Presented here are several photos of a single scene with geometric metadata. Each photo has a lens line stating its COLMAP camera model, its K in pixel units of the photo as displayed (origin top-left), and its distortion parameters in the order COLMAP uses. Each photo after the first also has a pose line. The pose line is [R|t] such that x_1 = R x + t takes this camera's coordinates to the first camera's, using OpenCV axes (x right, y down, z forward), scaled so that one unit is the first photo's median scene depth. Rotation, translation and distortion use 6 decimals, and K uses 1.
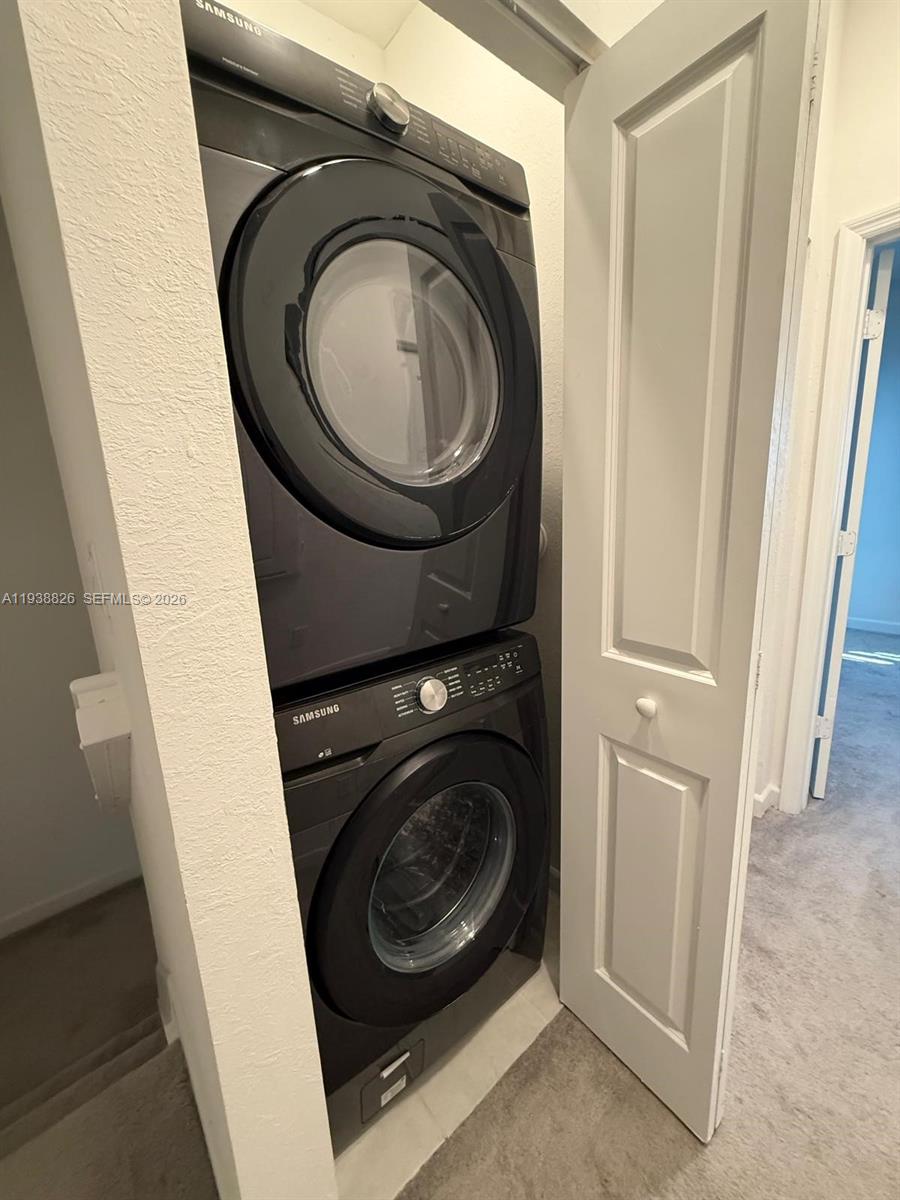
lens RADIAL K [[477.5, 0, 453.5], [0, 477.5, 596.7], [0, 0, 1]] dist [-0.001804, -0.000103]
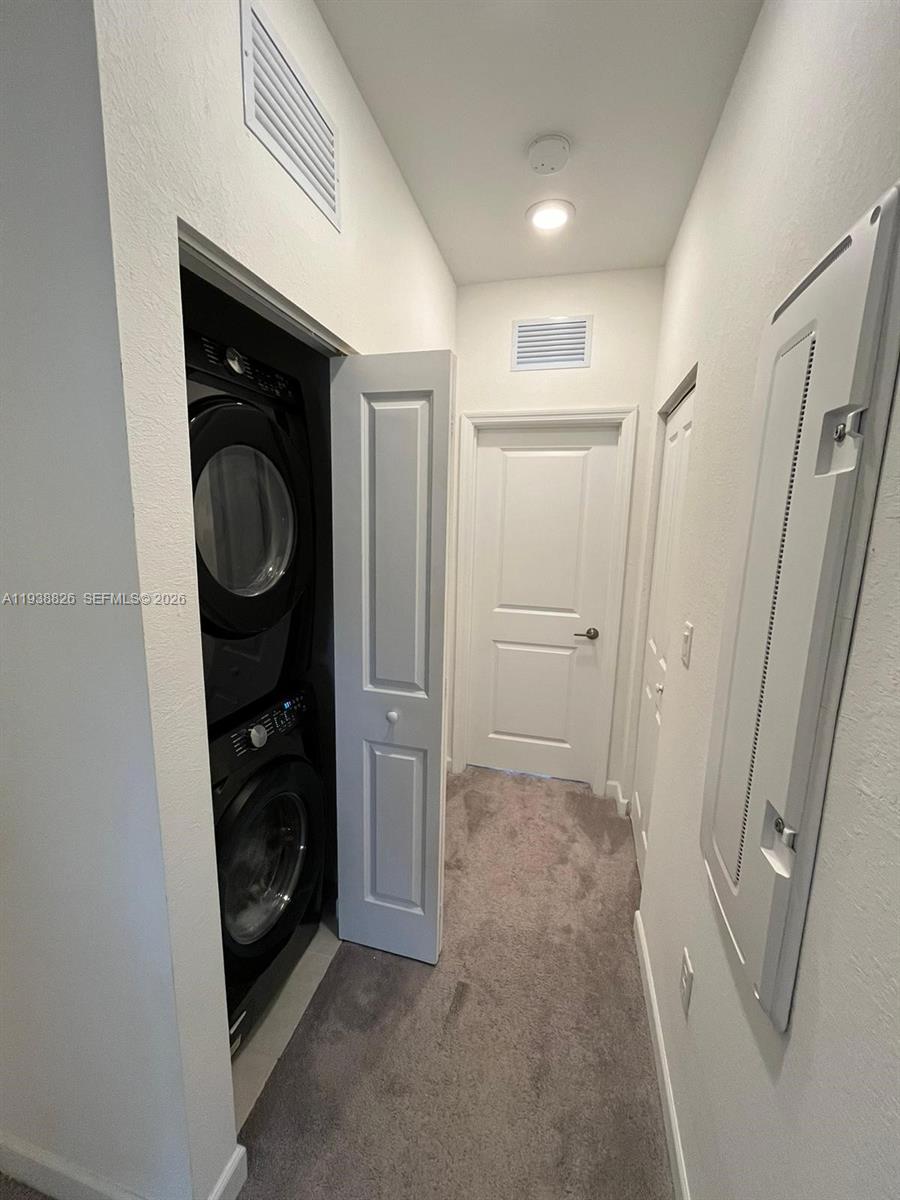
lens RADIAL K [[477.5, 0, 453.5], [0, 477.5, 596.7], [0, 0, 1]] dist [-0.001804, -0.000103]
pose [[0.801553, -0.035012, 0.596898, -0.405750], [0.064117, 0.997561, -0.027587, -0.130488], [-0.594476, 0.060383, 0.801843, -0.504650]]
